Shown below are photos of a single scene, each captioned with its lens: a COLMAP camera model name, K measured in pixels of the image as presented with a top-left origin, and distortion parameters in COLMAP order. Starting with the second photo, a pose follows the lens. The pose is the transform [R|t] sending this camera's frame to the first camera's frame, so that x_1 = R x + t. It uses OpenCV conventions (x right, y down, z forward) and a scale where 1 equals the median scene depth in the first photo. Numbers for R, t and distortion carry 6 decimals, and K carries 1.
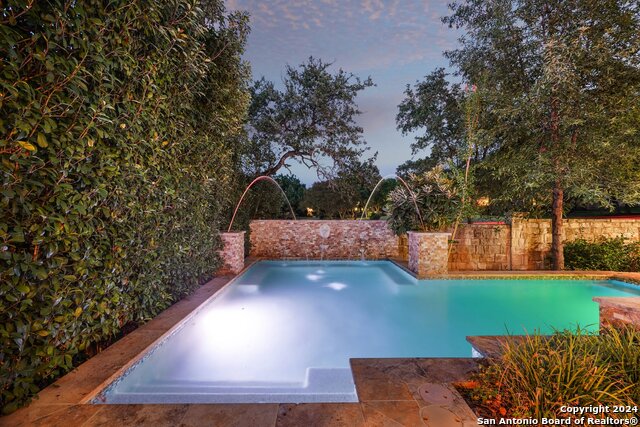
lens RADIAL K [[280.8, 0, 326.4], [0, 280.8, 211.5], [0, 0, 1]] dist [-0.007487, 0.004843]
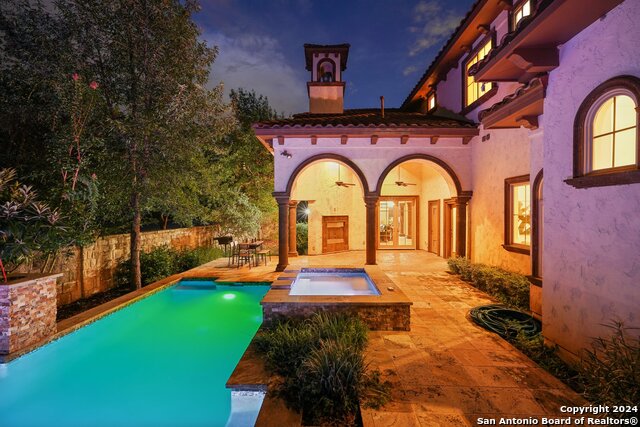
lens RADIAL K [[280.8, 0, 317.2], [0, 280.8, 214.2], [0, 0, 1]] dist [-0.007487, 0.004843]
pose [[0.065419, -0.009600, 0.997812, -0.158436], [0.002077, 0.999953, 0.009484, -0.055328], [-0.997856, 0.001452, 0.065436, 0.221387]]
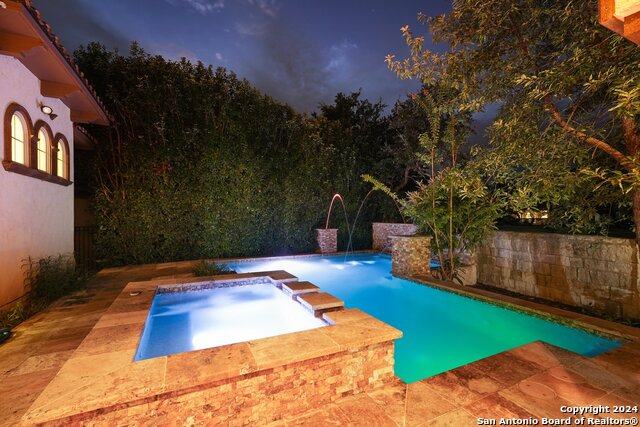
lens RADIAL K [[280.8, 0, 326.1], [0, 280.8, 214.8], [0, 0, 1]] dist [-0.007487, 0.004843]
pose [[0.437511, -0.003812, -0.899205, 0.908221], [0.005398, 0.999984, -0.001613, -0.007267], [0.899197, -0.004149, 0.437524, 0.177860]]
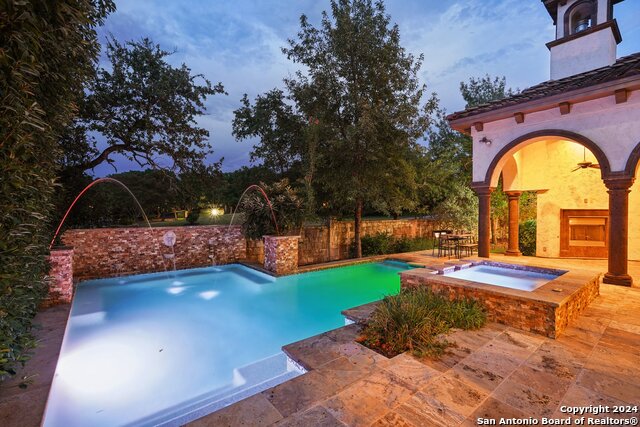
lens RADIAL K [[280.8, 0, 323.8], [0, 280.8, 212.3], [0, 0, 1]] dist [-0.007487, 0.004843]
pose [[0.798081, -0.000690, 0.602549, -0.153871], [-0.003743, 0.999974, 0.006102, -0.024090], [-0.602538, -0.007125, 0.798058, -0.030033]]
